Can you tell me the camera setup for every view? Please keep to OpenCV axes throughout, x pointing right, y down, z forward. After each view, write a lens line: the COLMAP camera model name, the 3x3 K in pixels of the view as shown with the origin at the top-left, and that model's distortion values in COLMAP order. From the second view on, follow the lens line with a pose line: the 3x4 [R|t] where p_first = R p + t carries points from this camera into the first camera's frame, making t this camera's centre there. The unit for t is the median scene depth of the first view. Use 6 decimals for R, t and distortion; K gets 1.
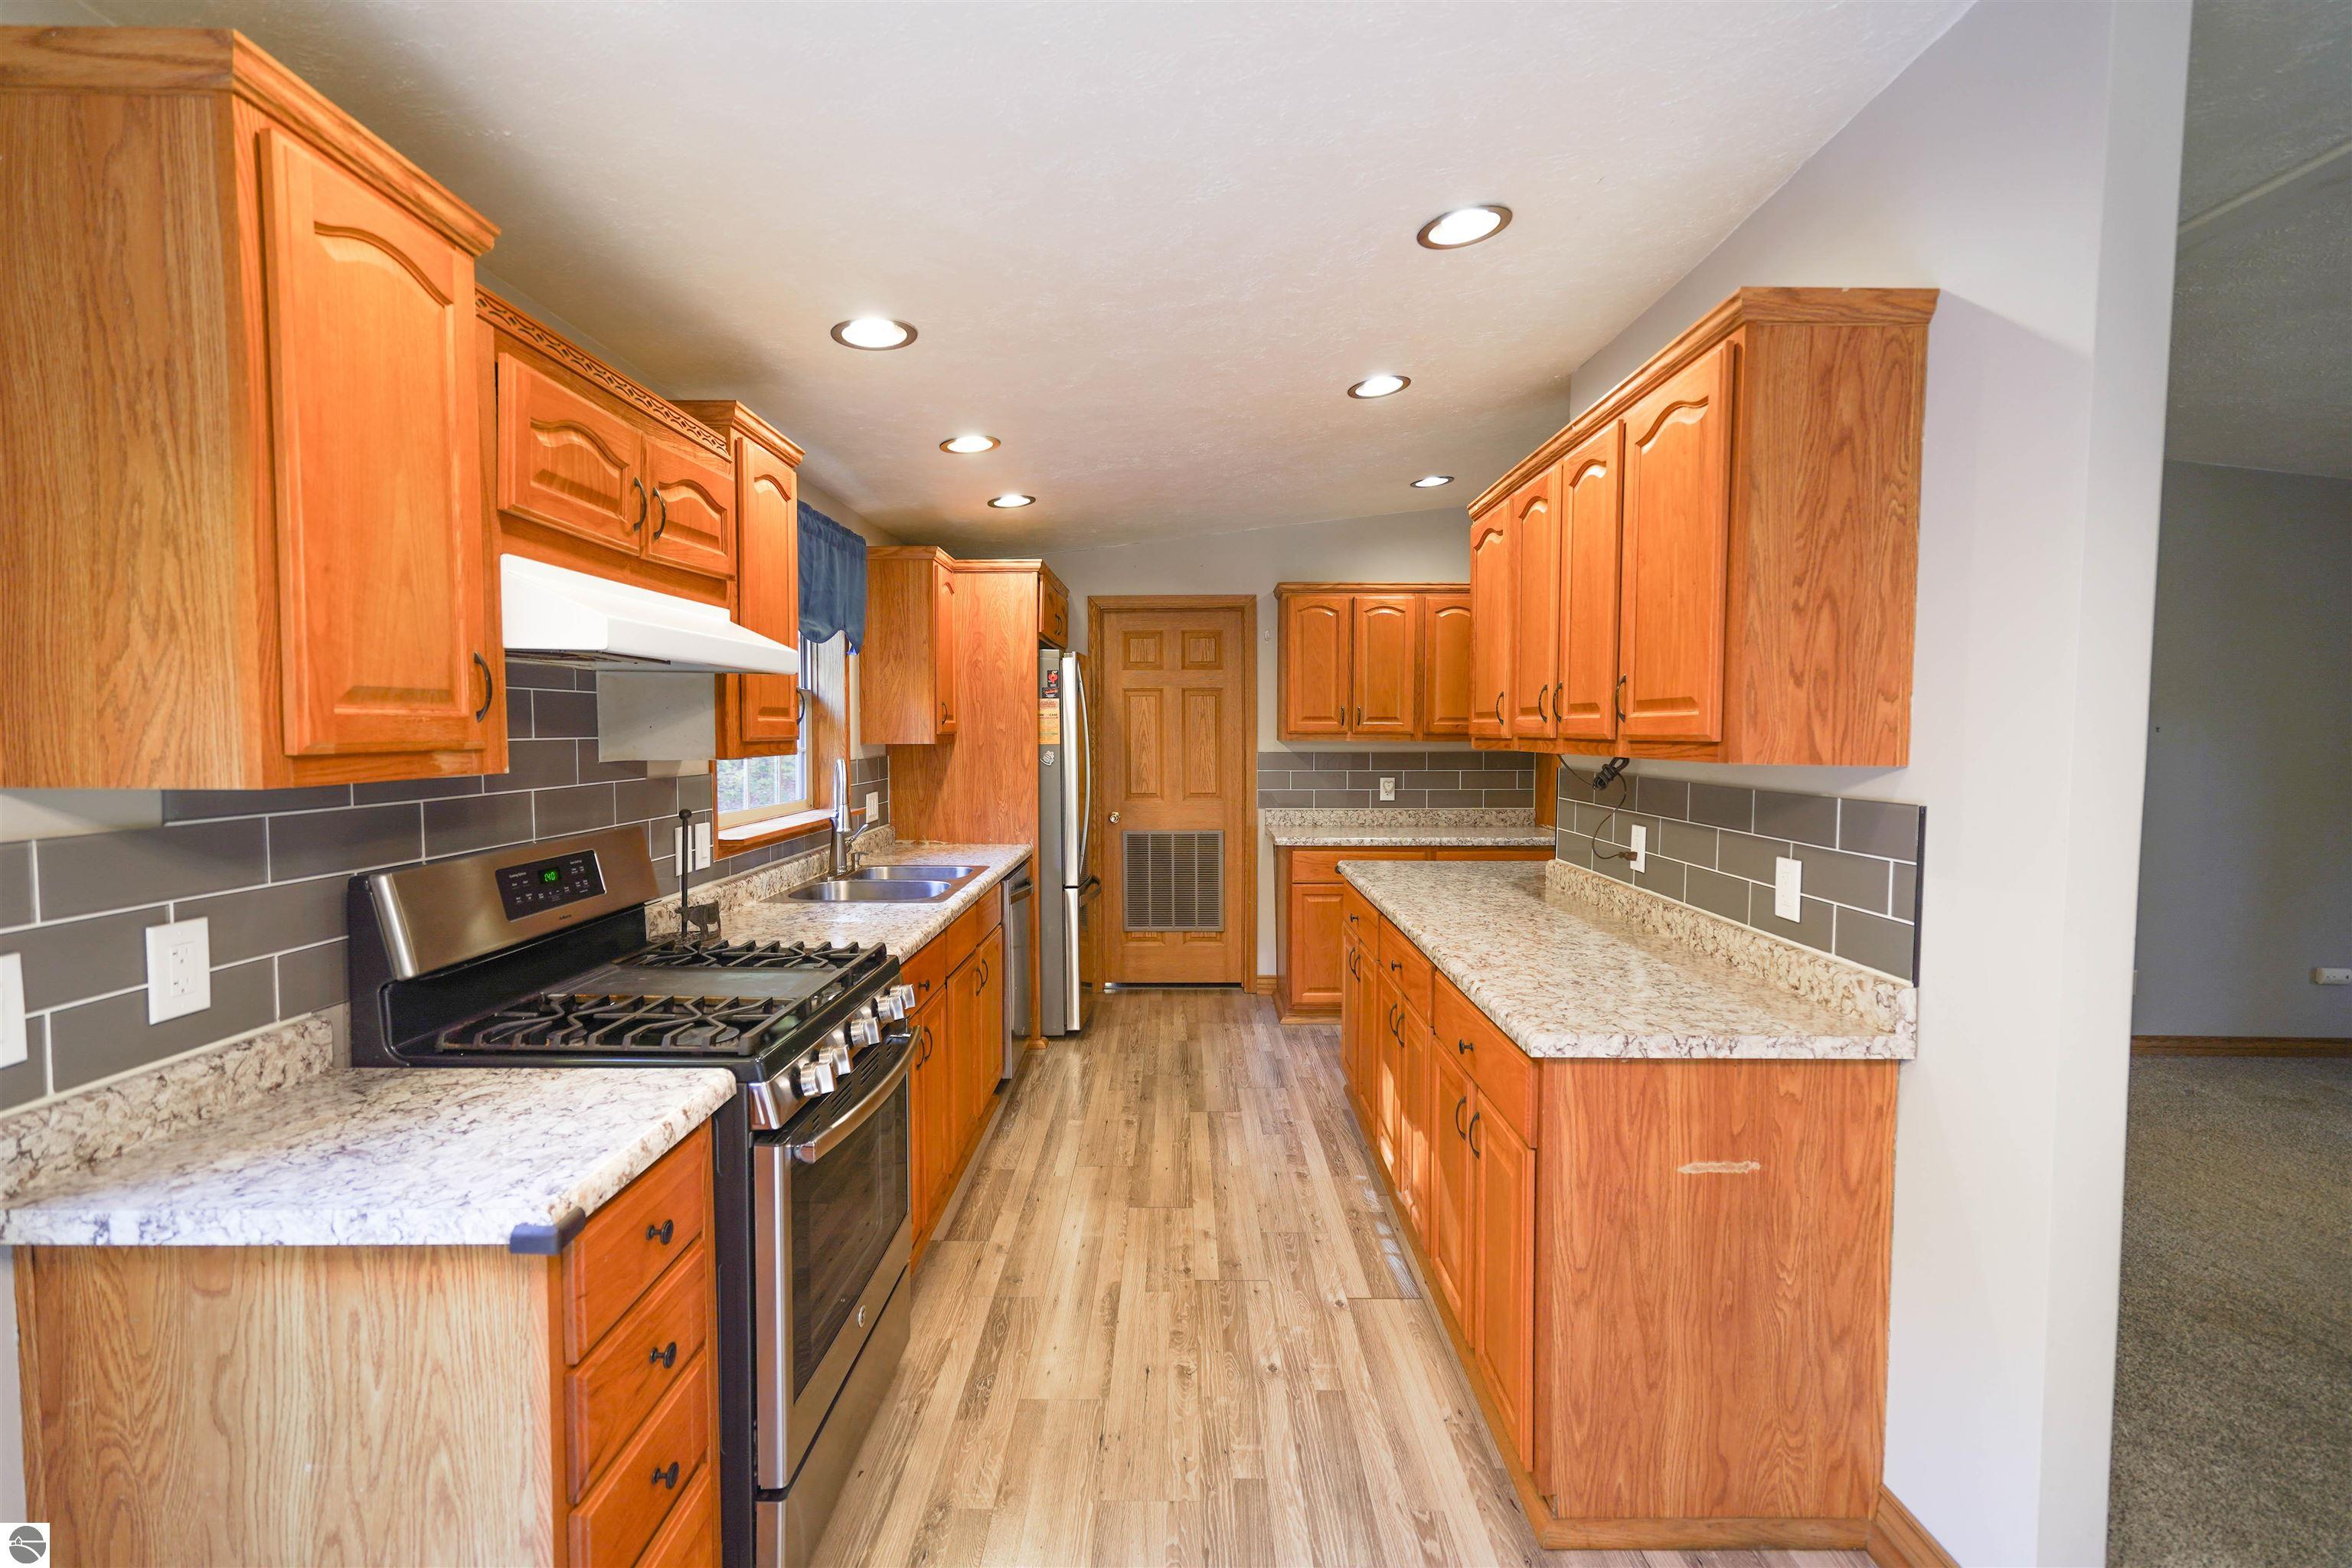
lens RADIAL K [[1067.5, 0, 1180.9], [0, 1067.5, 778.7], [0, 0, 1]] dist [0.002690, 0.007203]
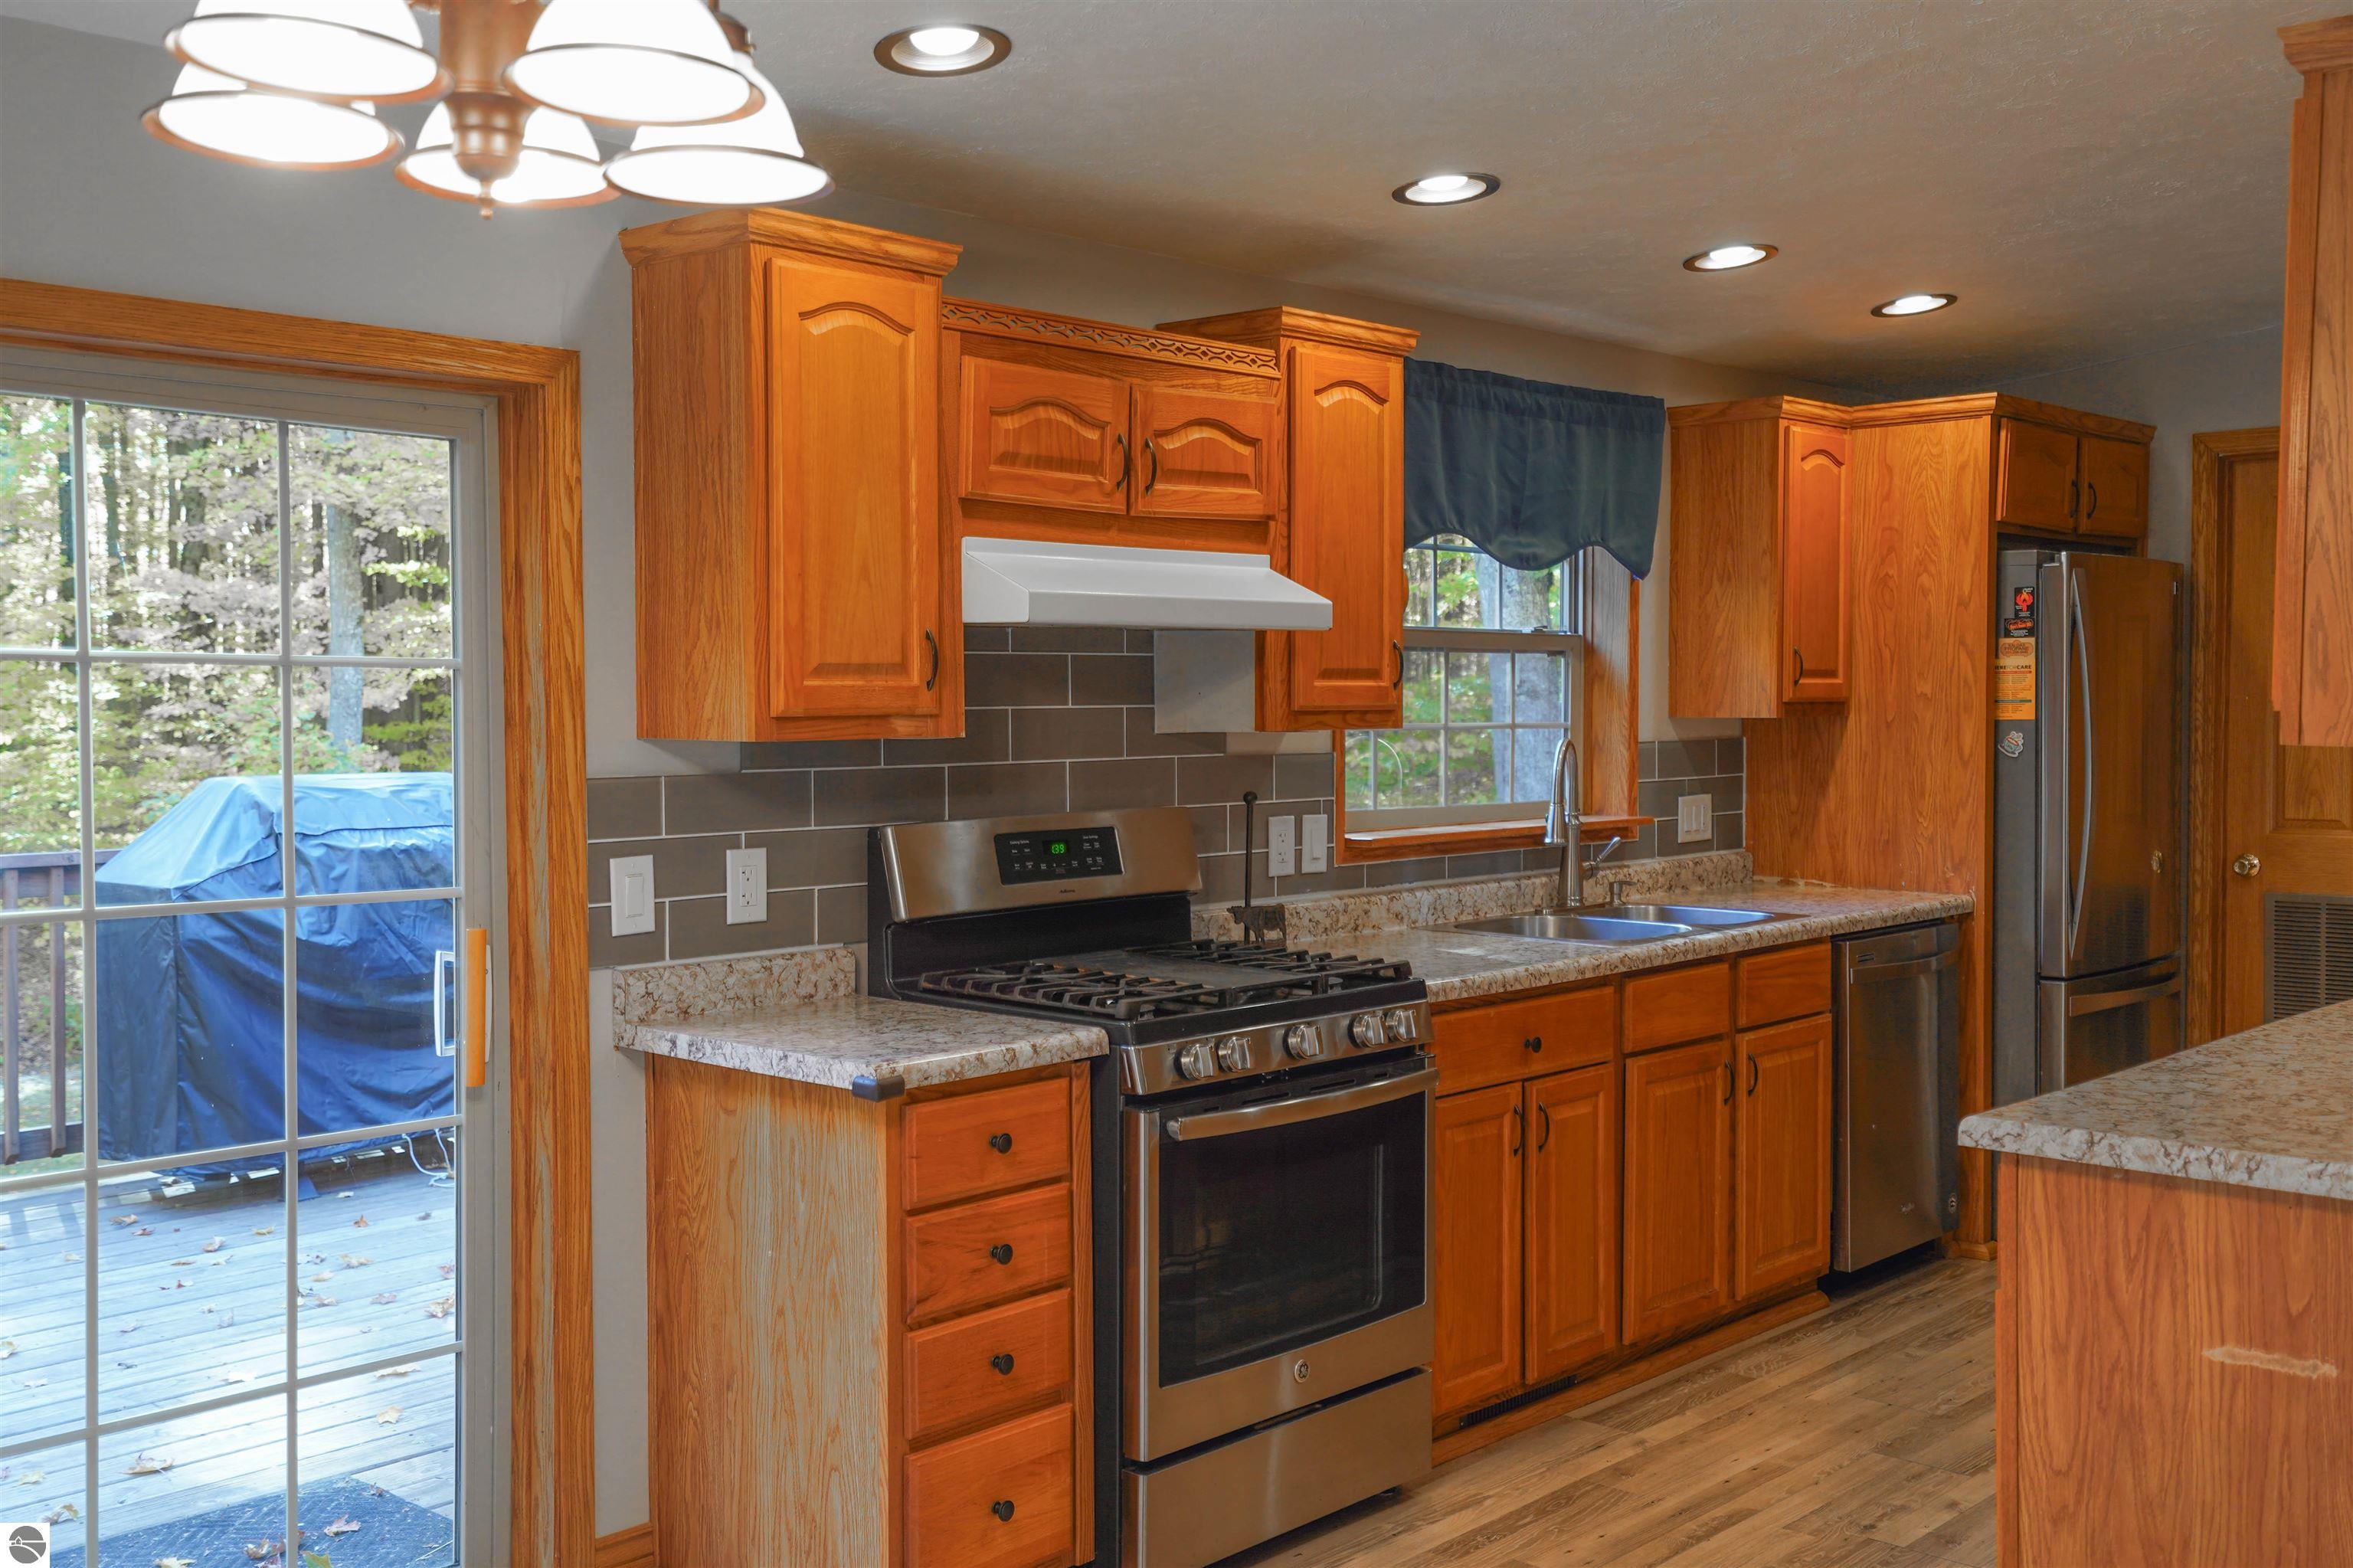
lens RADIAL K [[2356.1, 0, 1176.5], [0, 2356.1, 784.0], [0, 0, 1]] dist [0.070962, 0.011163]
pose [[0.737627, 0.023085, -0.674814, 0.993461], [-0.027932, 0.999603, 0.003664, 0.023936], [0.674631, 0.016146, 0.737979, -0.539601]]
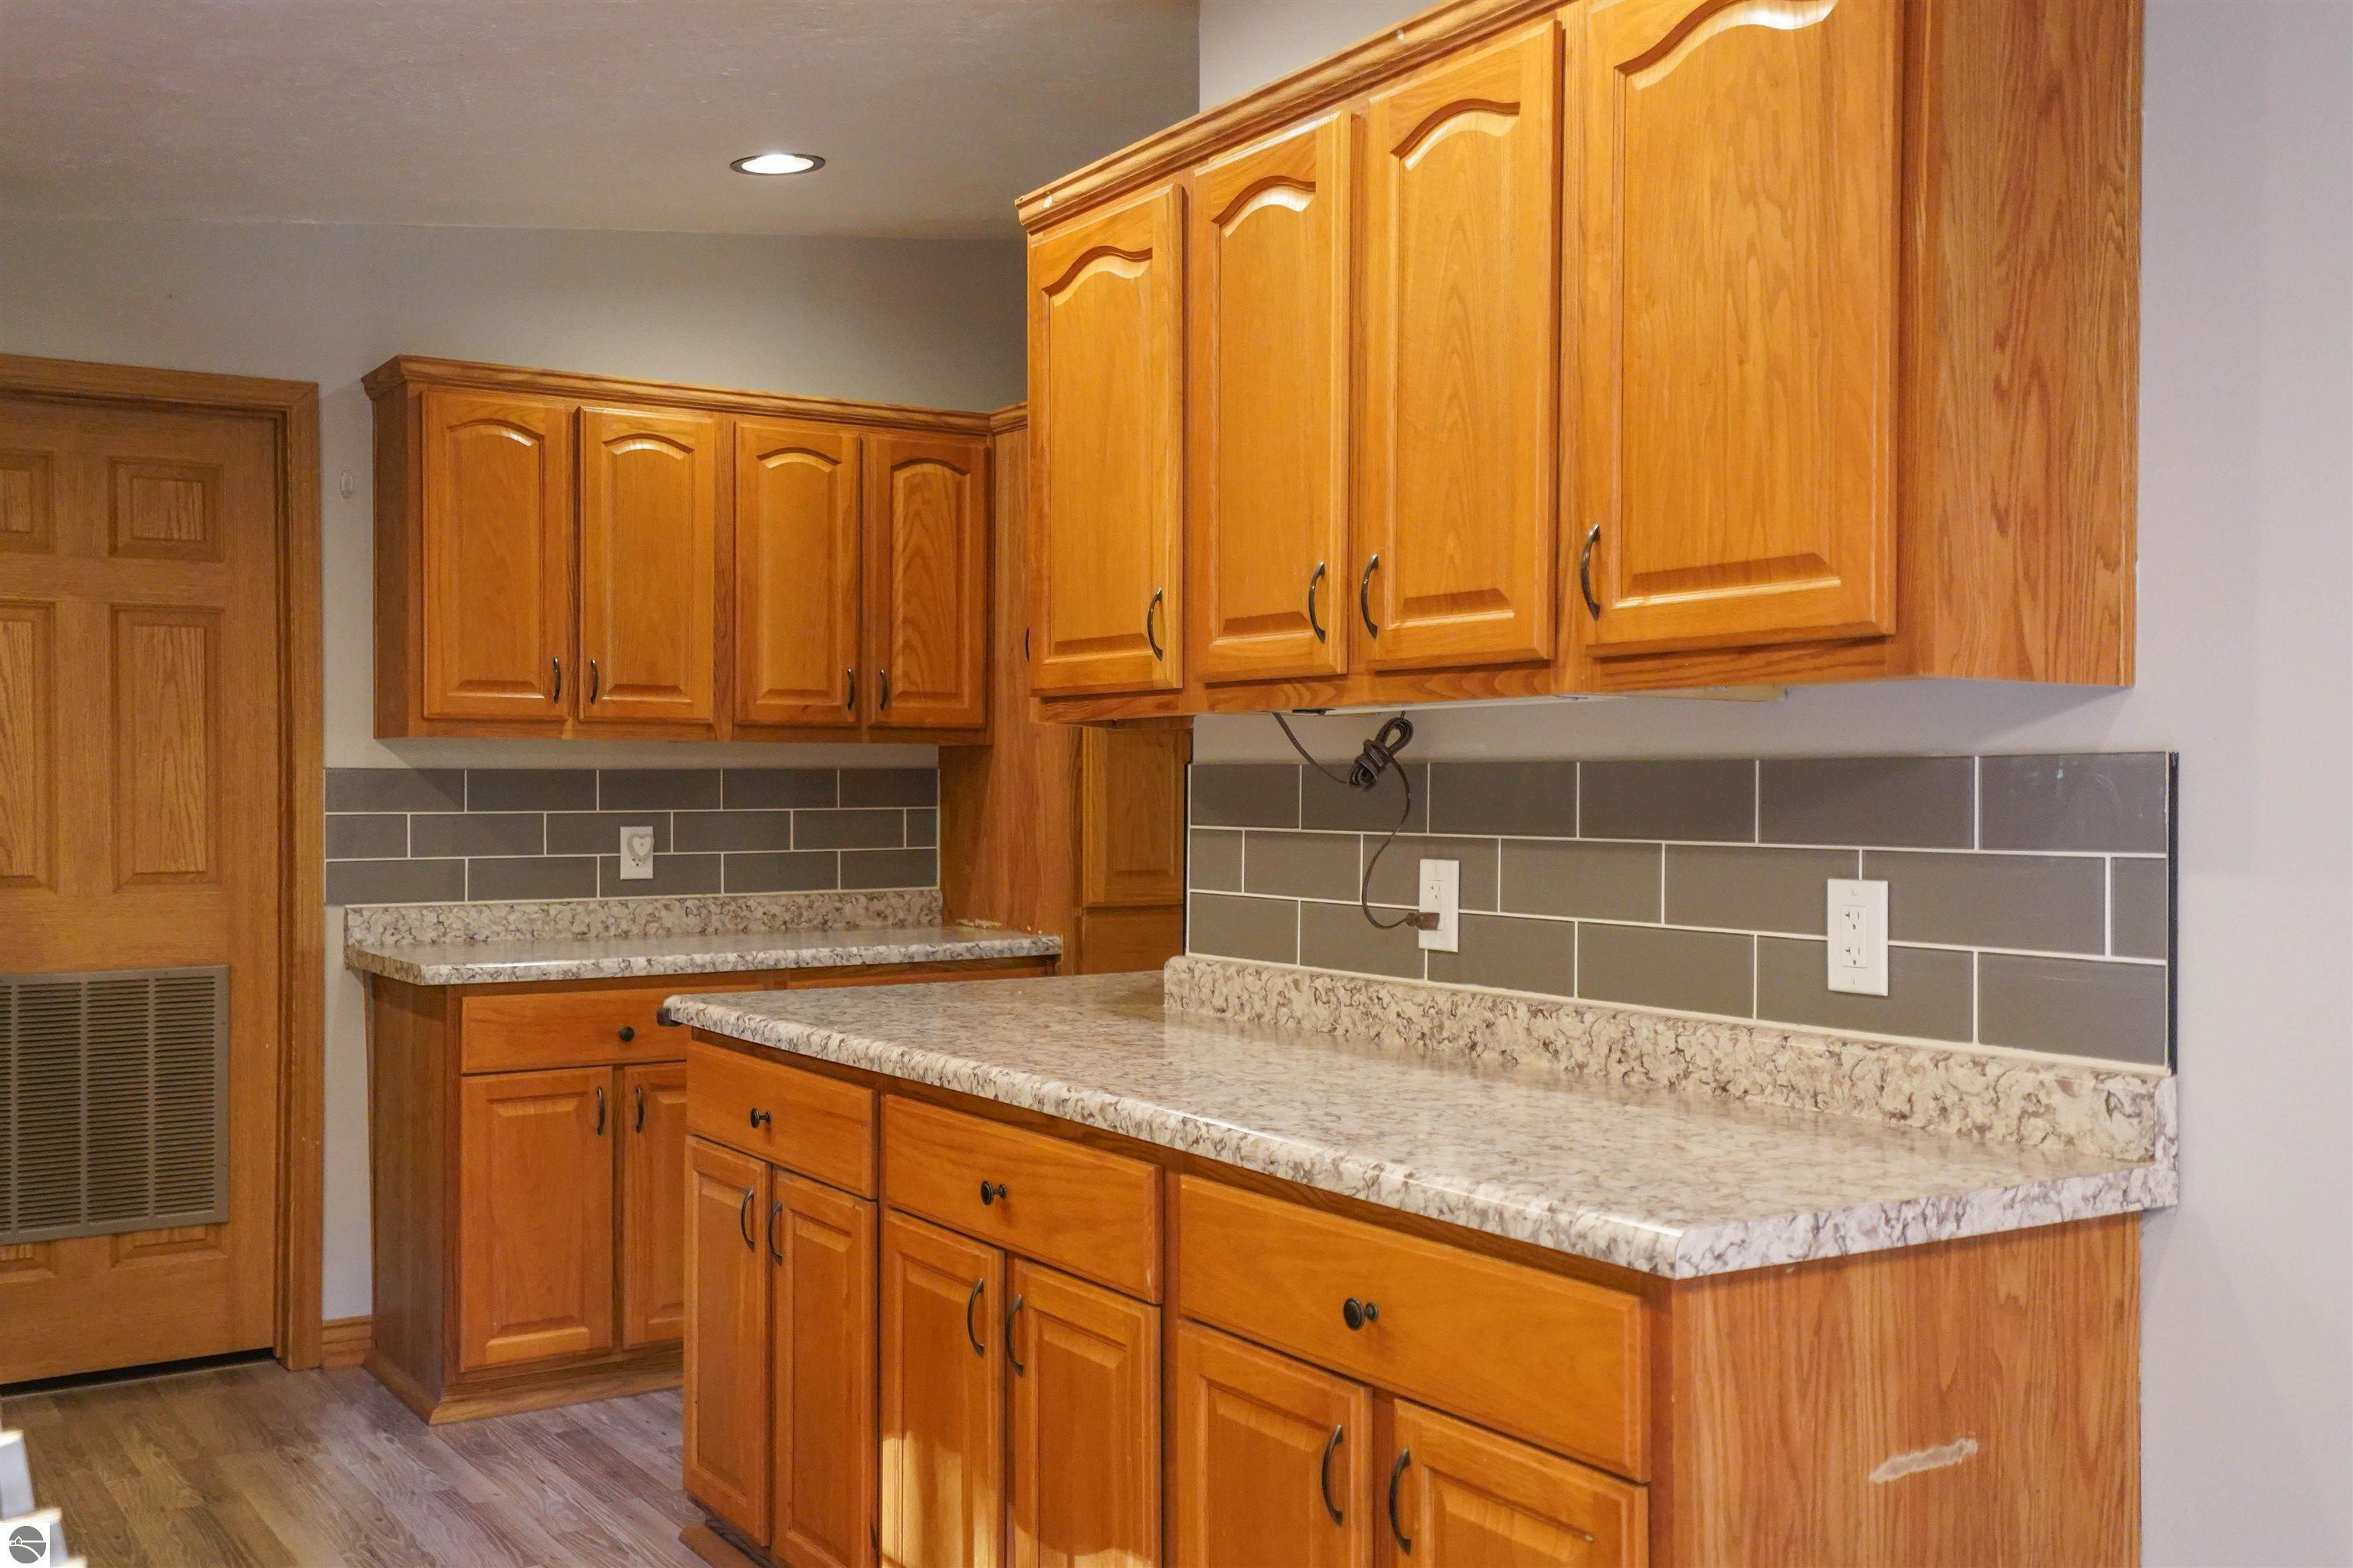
lens RADIAL K [[2300.5, 0, 1176.5], [0, 2300.5, 784.0], [0, 0, 1]] dist [0.057937, -0.001836]
pose [[0.842021, -0.001154, 0.539444, -0.400696], [0.026162, 0.998908, -0.038700, 0.073175], [-0.538810, 0.046699, 0.841132, 0.239930]]
